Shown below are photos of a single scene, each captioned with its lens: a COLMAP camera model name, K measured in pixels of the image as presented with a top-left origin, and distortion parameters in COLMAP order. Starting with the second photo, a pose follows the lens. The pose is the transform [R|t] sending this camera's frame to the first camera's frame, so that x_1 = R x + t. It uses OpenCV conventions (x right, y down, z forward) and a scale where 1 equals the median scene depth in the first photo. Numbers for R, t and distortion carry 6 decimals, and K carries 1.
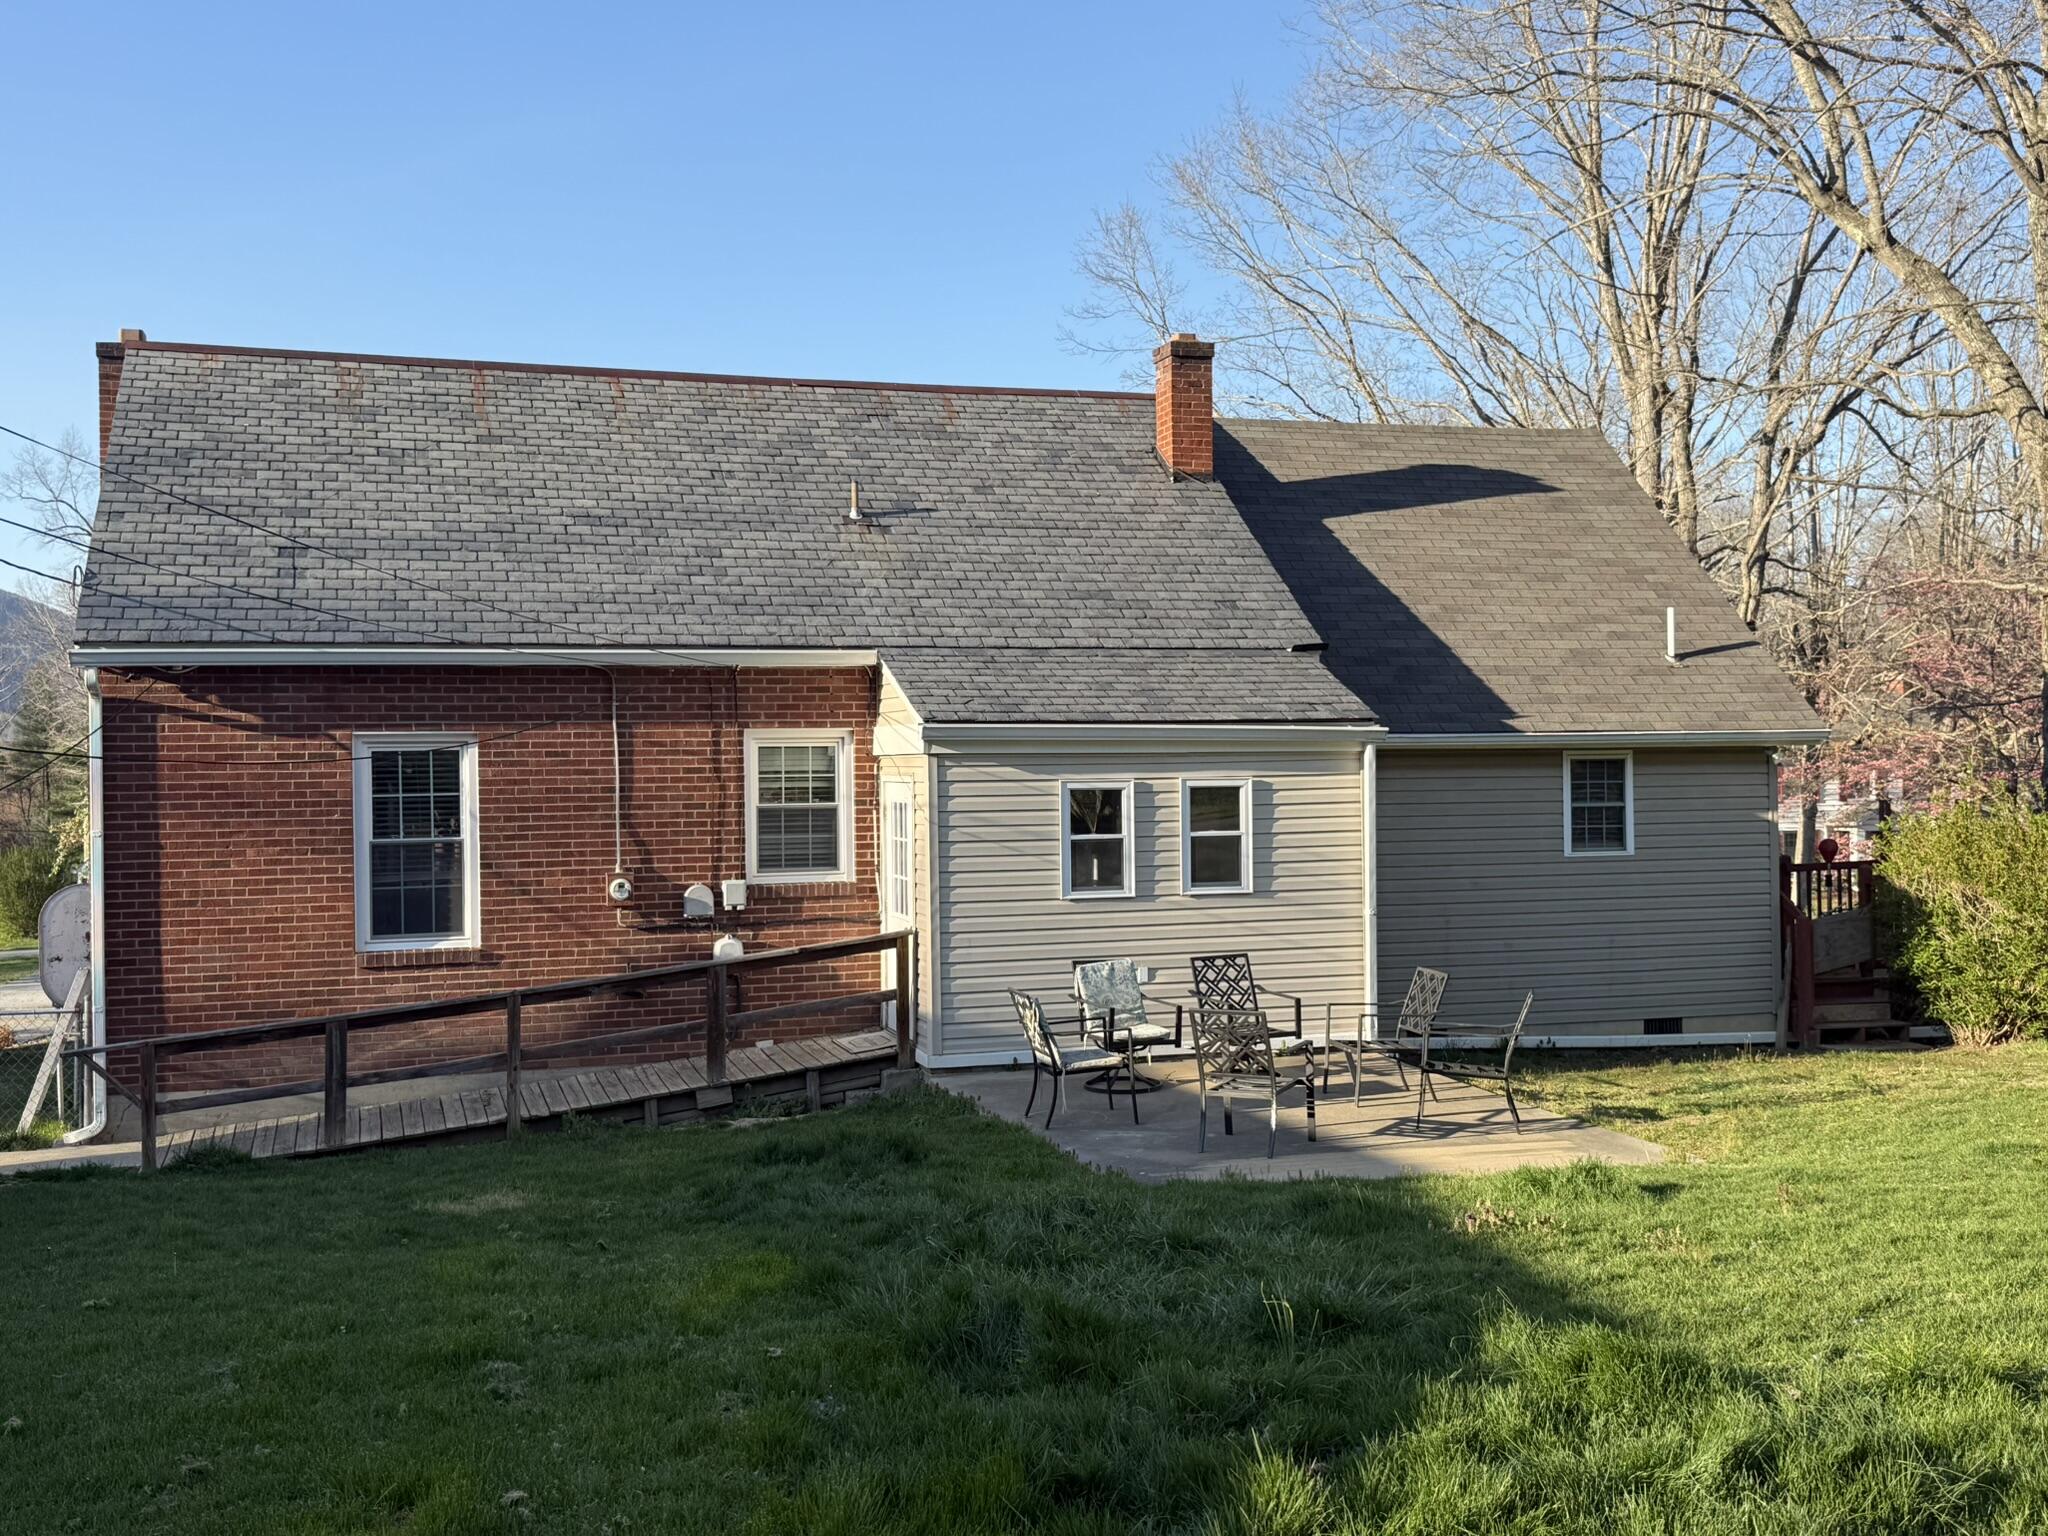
lens RADIAL K [[2071.1, 0, 1031.0], [0, 2071.1, 763.9], [0, 0, 1]] dist [0.176680, -0.372833]
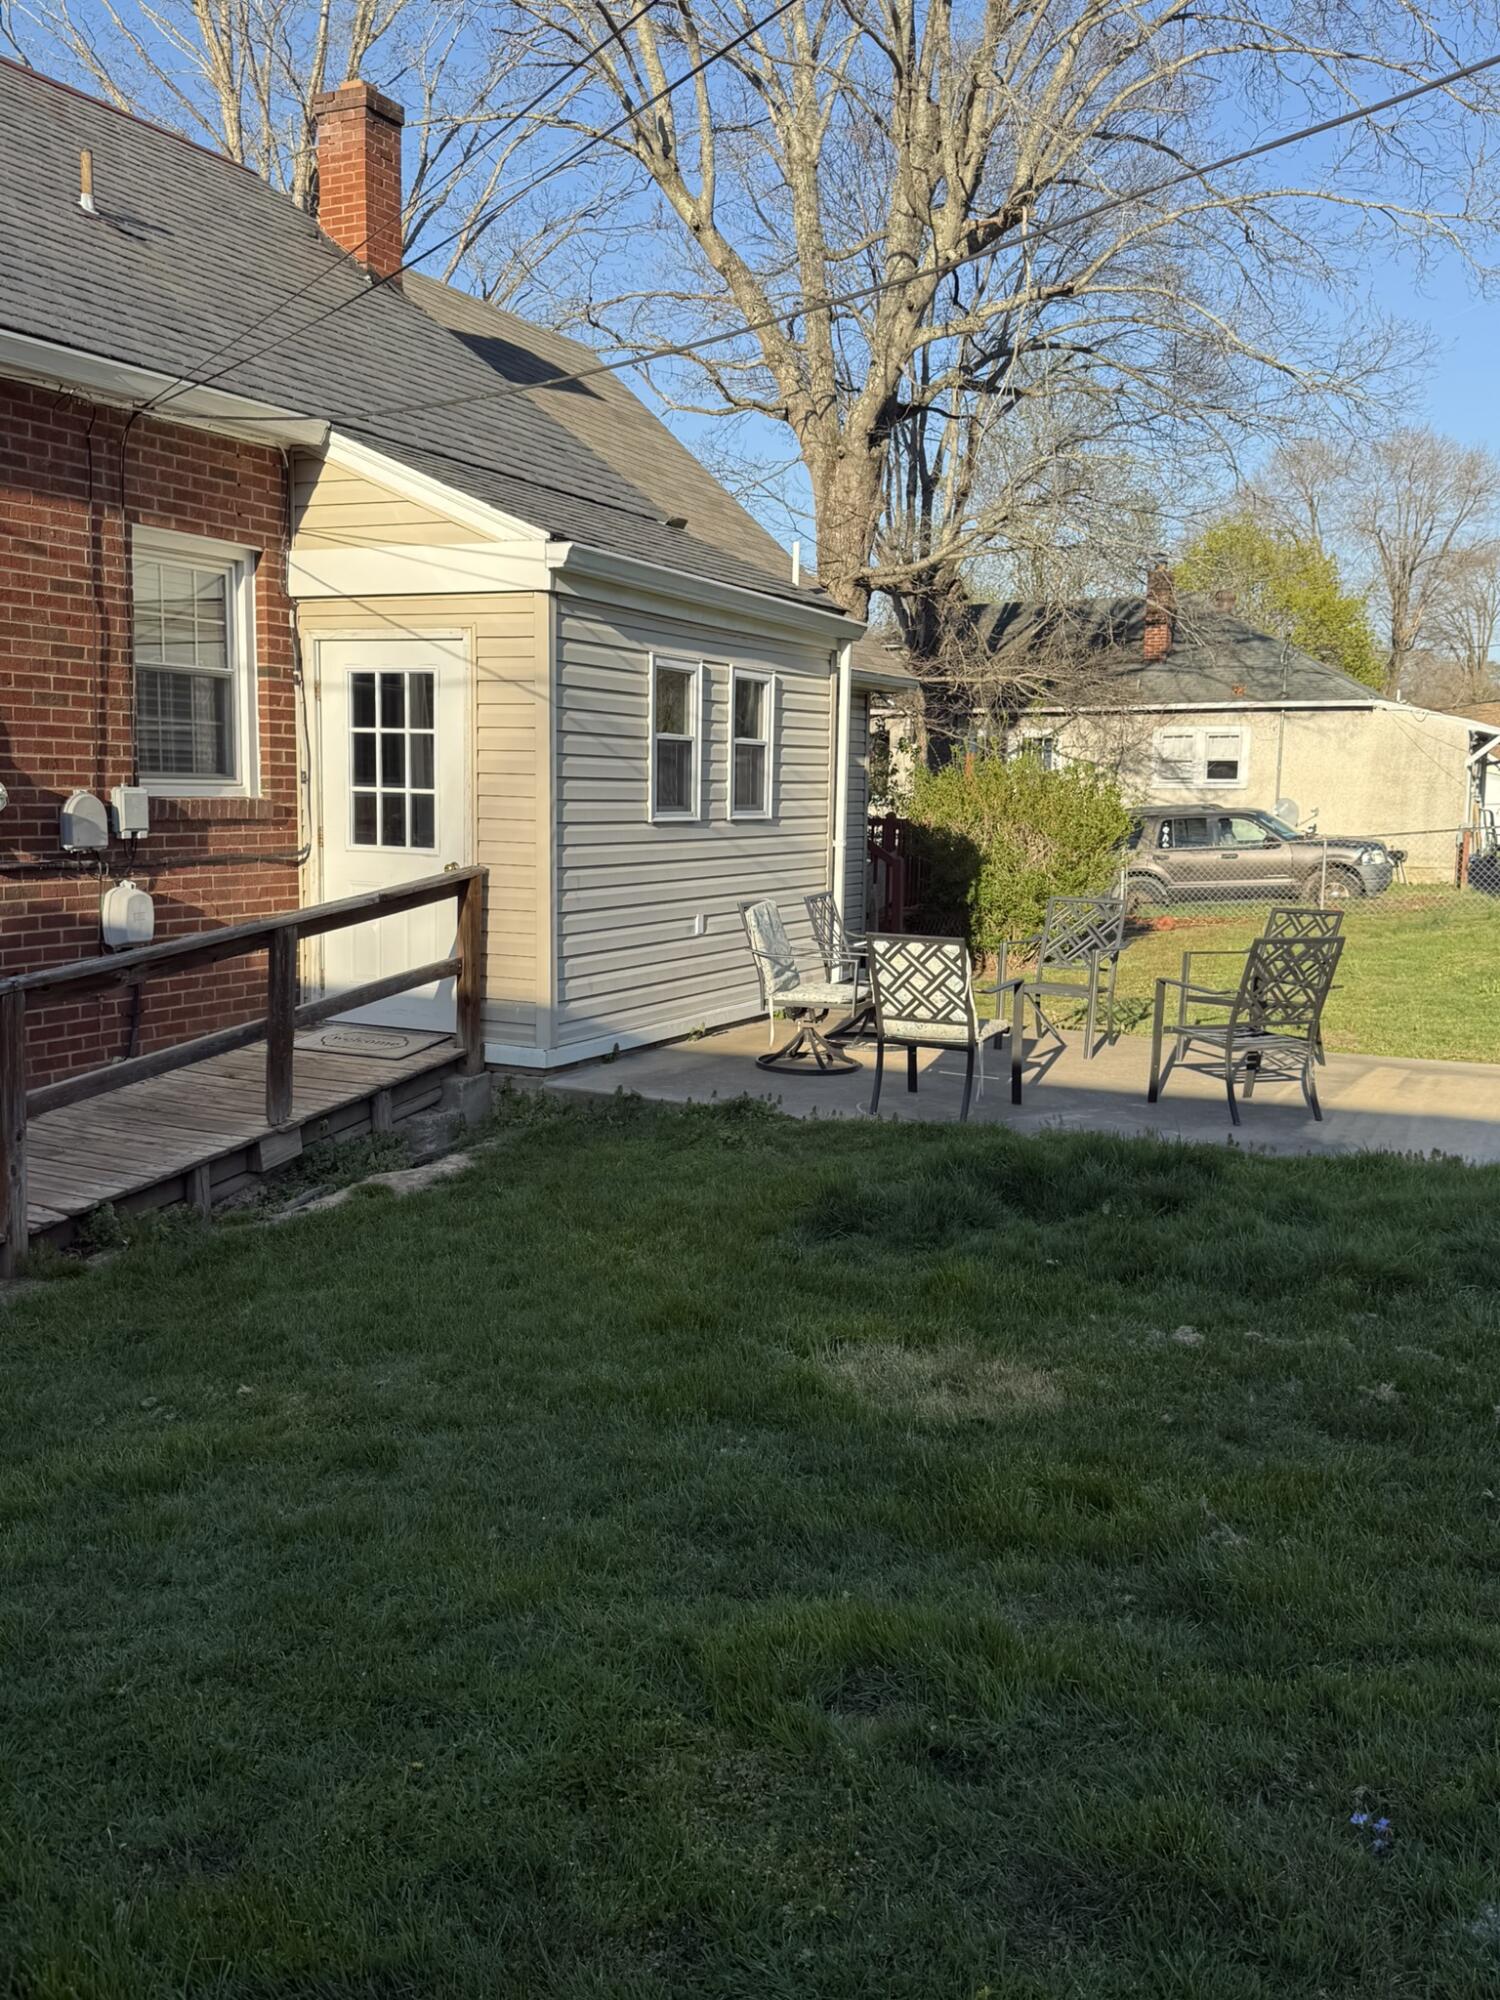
lens RADIAL K [[1773.8, 0, 750.0], [0, 1773.8, 1000.0], [0, 0, 1]] dist [0.174903, -0.390297]
pose [[0.678916, -0.064022, 0.731419, -0.409738], [-0.024217, 0.993696, 0.109457, 0.057261], [-0.733816, -0.092025, 0.673086, 0.543477]]
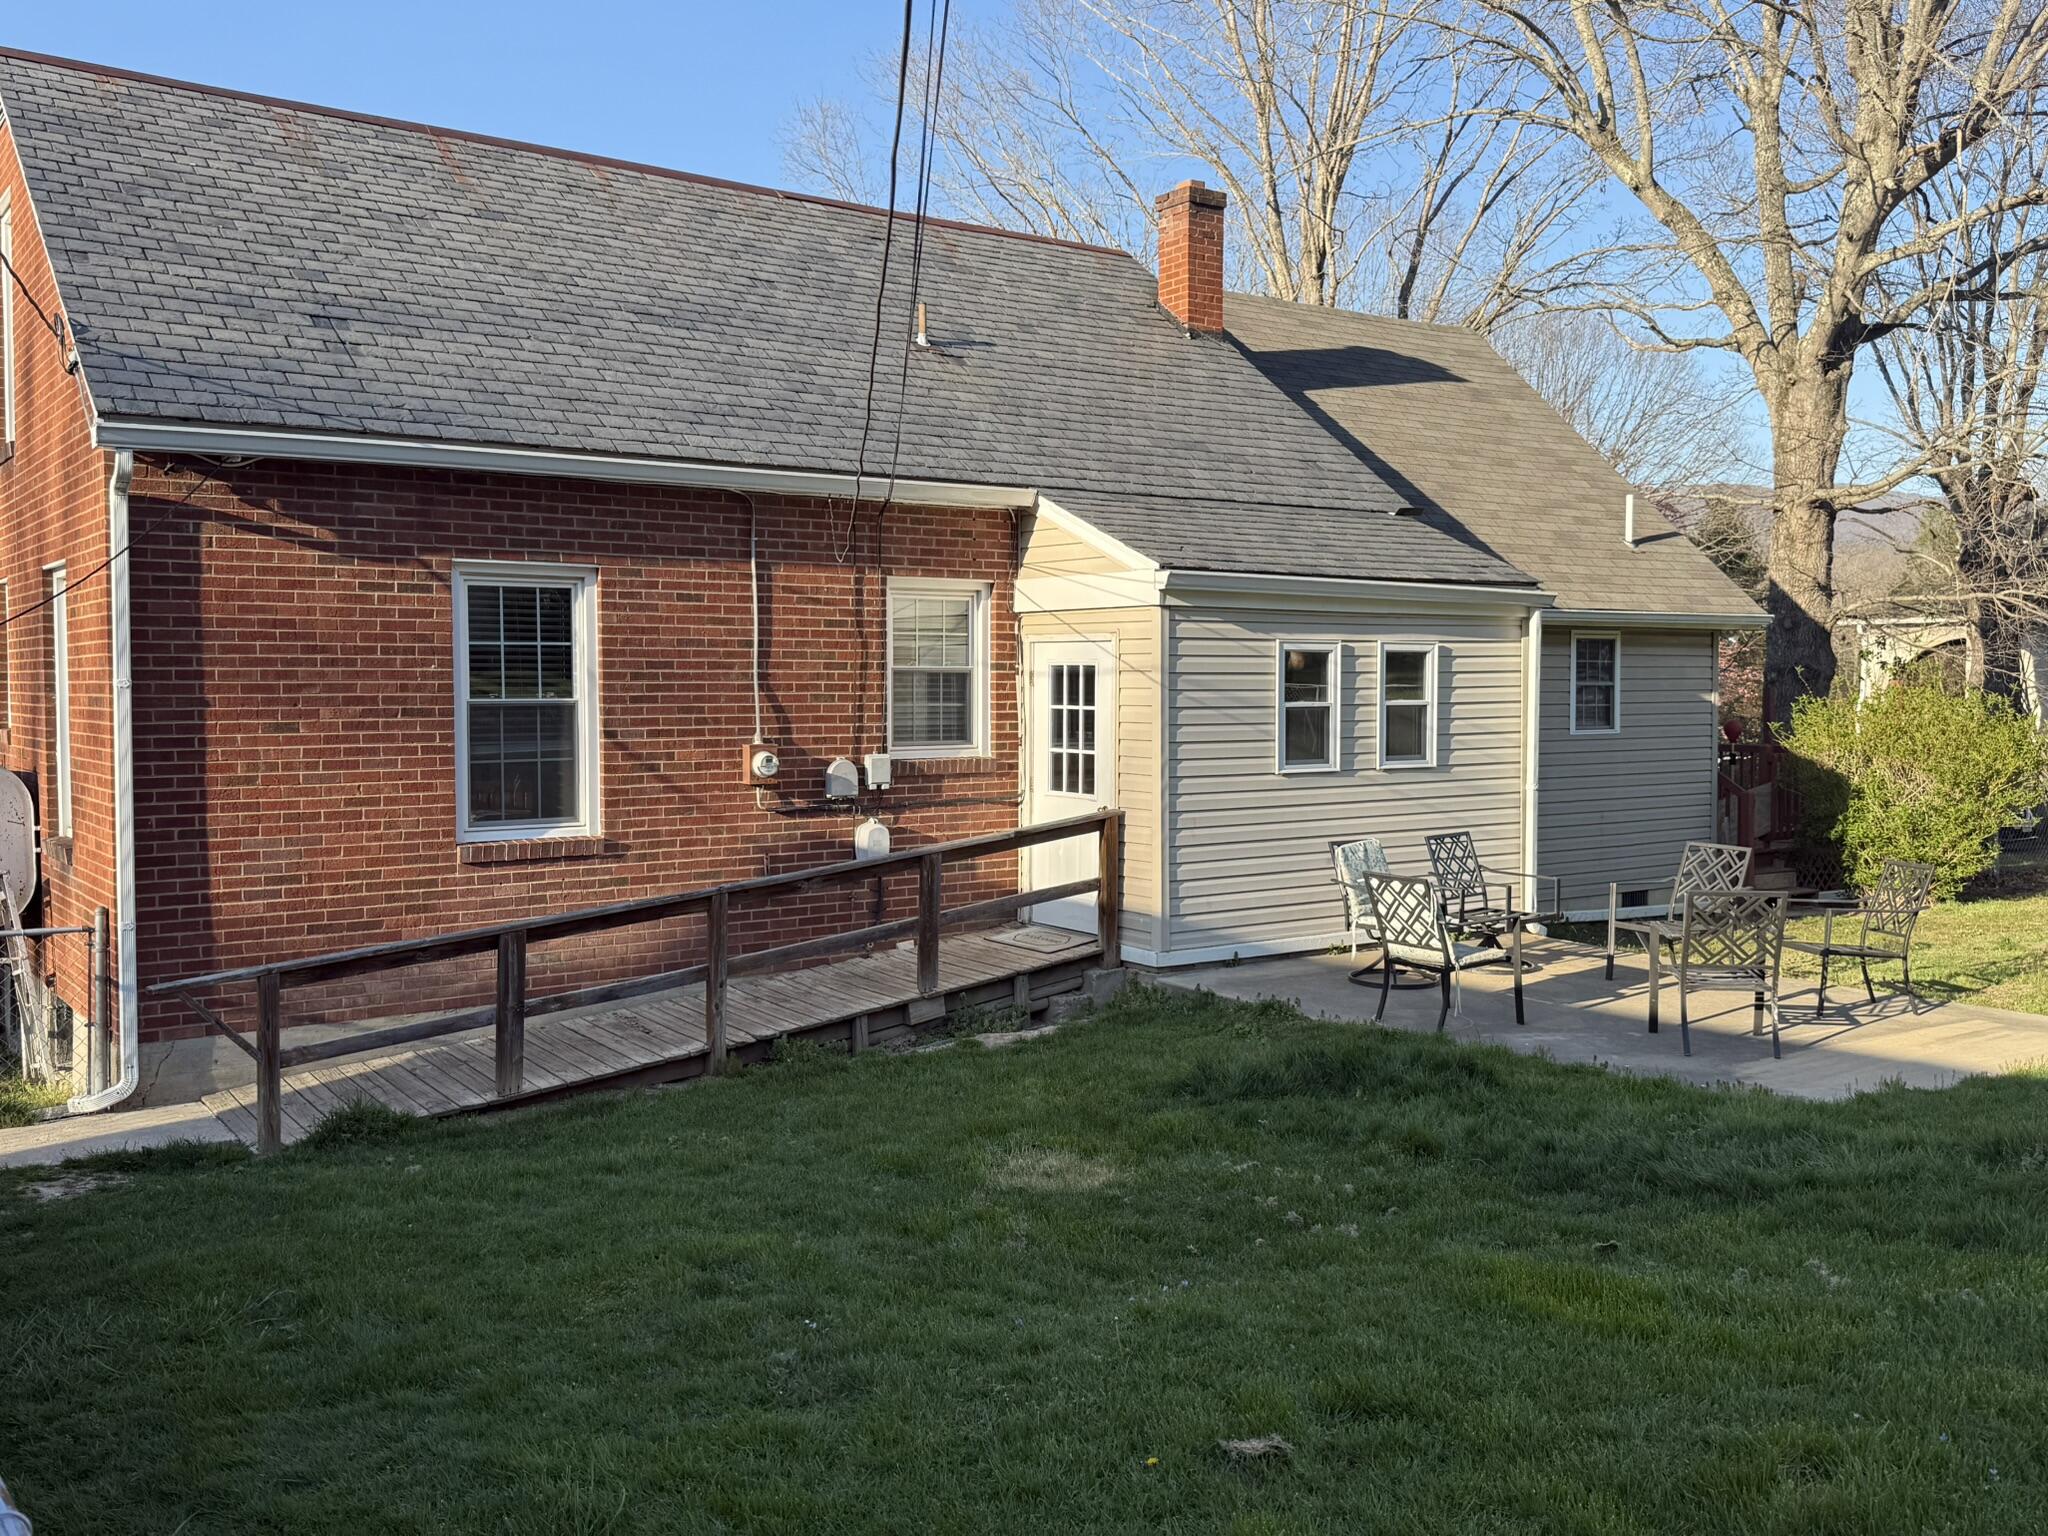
lens RADIAL K [[1816.4, 0, 1011.3], [0, 1816.4, 746.7], [0, 0, 1]] dist [0.174903, -0.390297]
pose [[0.948419, 0.000637, 0.317018, -0.336222], [-0.011333, 0.999427, 0.031894, 0.029392], [-0.316816, -0.033842, 0.947883, 0.287893]]
